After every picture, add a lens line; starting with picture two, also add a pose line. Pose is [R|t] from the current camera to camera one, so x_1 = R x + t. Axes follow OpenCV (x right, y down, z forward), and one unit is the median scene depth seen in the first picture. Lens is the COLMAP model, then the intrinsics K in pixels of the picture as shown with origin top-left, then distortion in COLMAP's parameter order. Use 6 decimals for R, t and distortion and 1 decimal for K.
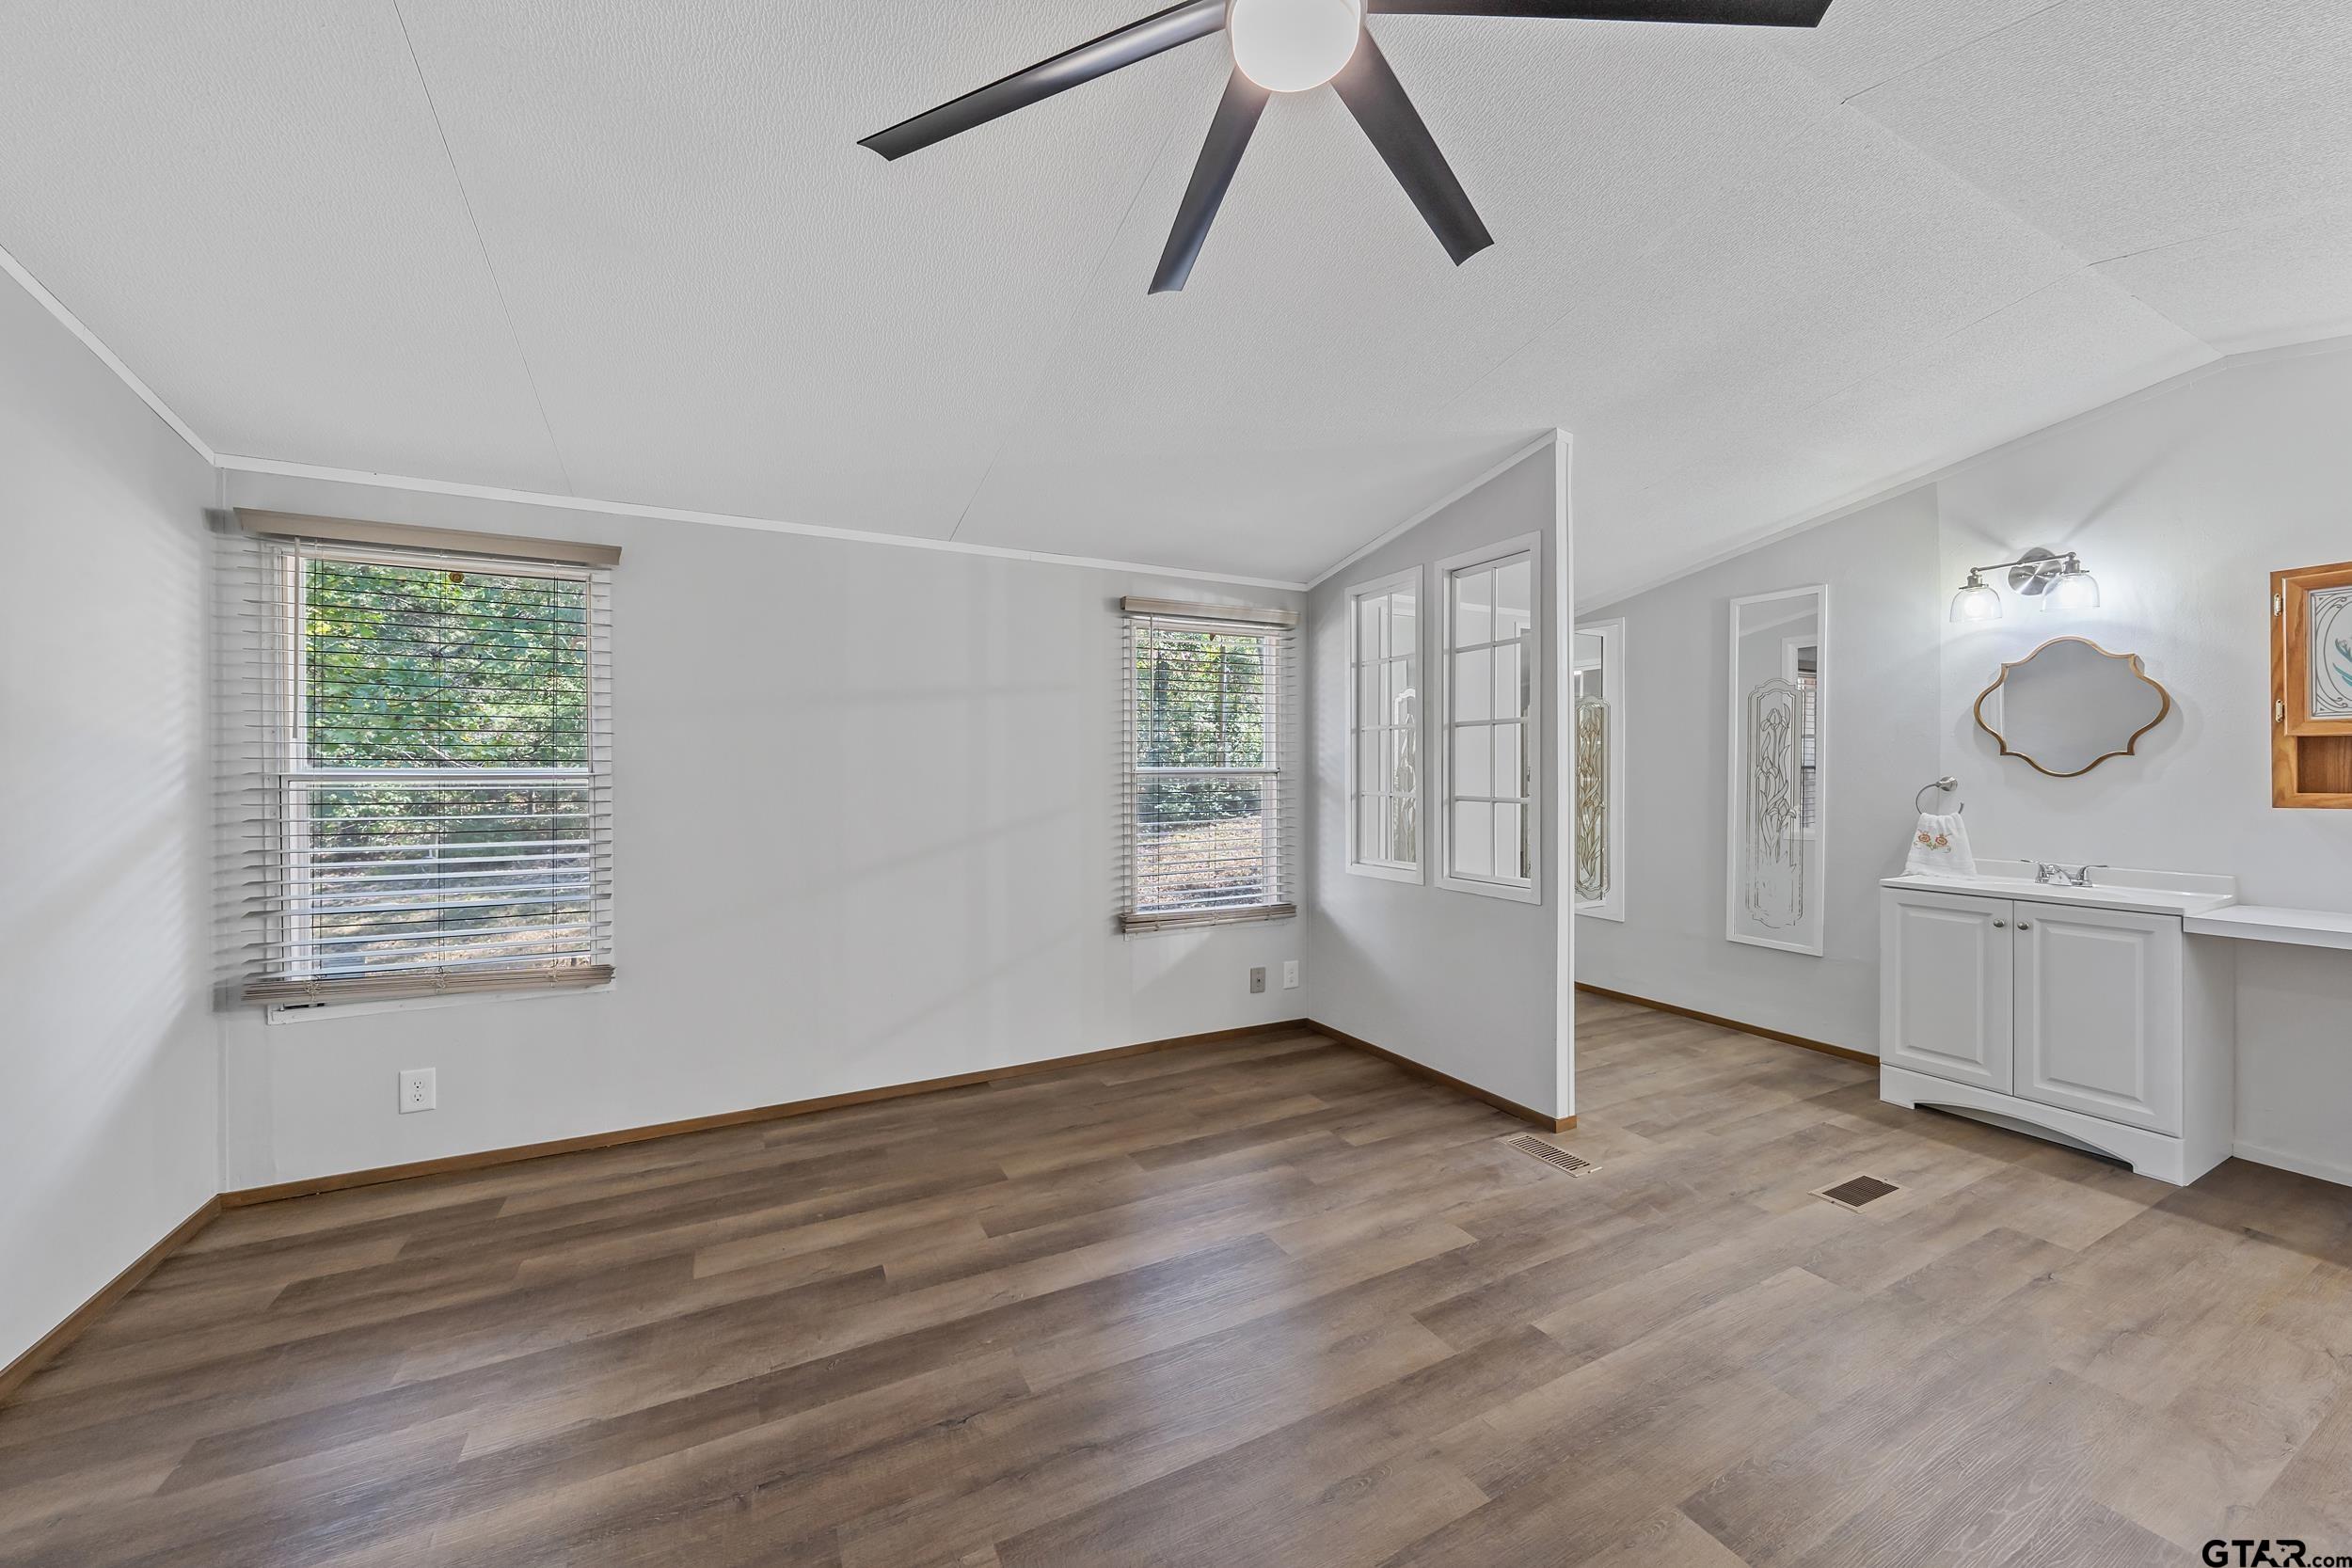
lens RADIAL K [[869.0, 0, 1177.6], [0, 869.0, 773.2], [0, 0, 1]] dist [-0.000571, -0.000096]
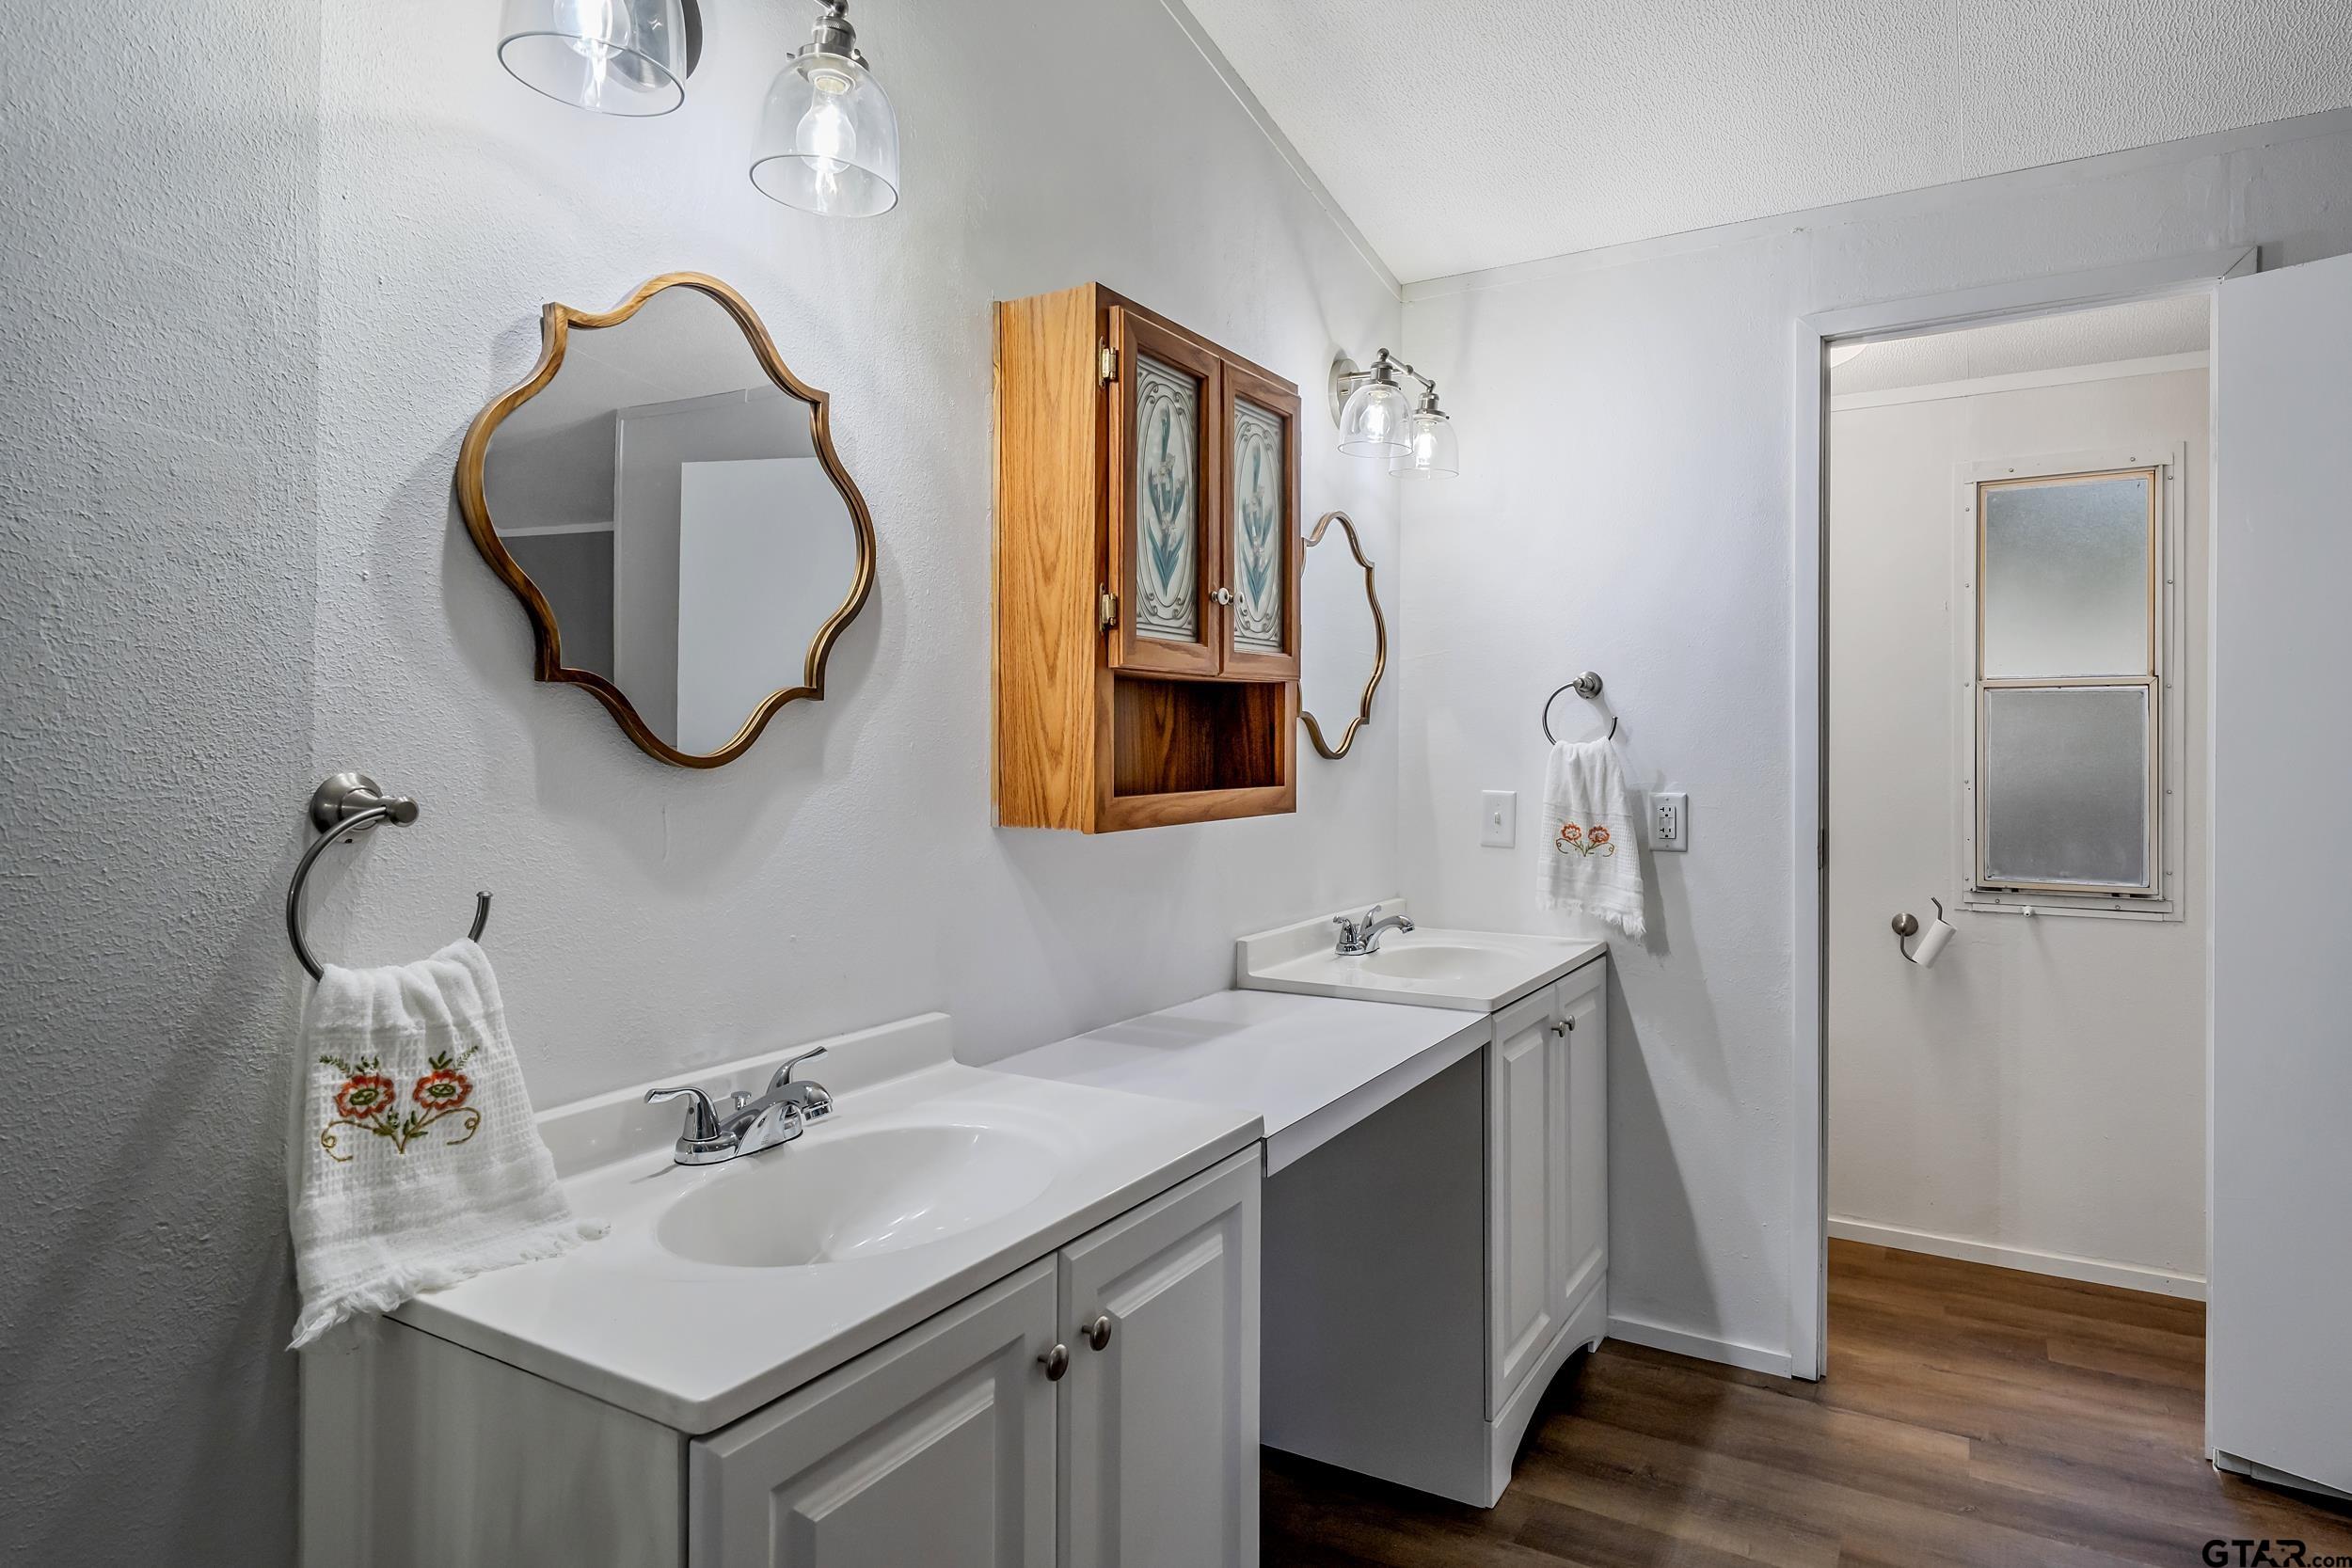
lens RADIAL K [[1339.0, 0, 1175.6], [0, 1339.0, 764.5], [0, 0, 1]] dist [-0.001242, -0.000263]
pose [[-0.515719, -0.006032, 0.856737, 0.590888], [0.002473, 0.999961, 0.008529, -0.000073], [-0.856754, 0.006518, -0.515684, 1.140784]]
